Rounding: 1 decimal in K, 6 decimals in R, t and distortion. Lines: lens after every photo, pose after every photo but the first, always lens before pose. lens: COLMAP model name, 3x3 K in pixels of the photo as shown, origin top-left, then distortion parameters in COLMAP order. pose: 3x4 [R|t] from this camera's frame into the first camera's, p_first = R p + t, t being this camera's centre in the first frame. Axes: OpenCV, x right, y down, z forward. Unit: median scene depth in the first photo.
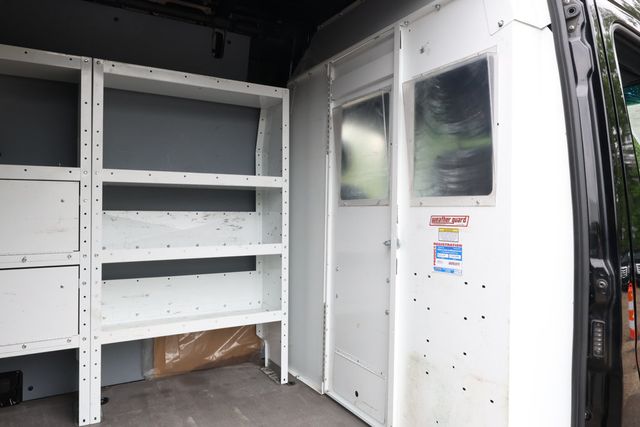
lens RADIAL K [[435.7, 0, 320.0], [0, 435.7, 213.5], [0, 0, 1]] dist [-0.032505, 0.004850]
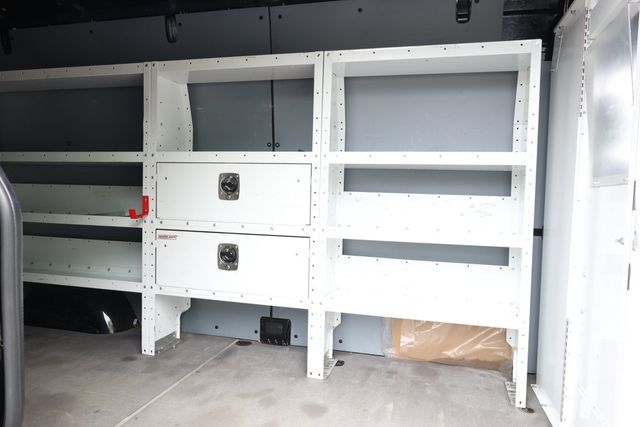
lens RADIAL K [[453.8, 0, 320.0], [0, 453.8, 213.5], [0, 0, 1]] dist [-0.032295, 0.000145]
pose [[0.688879, 0.054544, -0.722822, 0.263970], [-0.029684, 0.998451, 0.047052, -0.000976], [0.724269, -0.010957, 0.689431, 0.158727]]
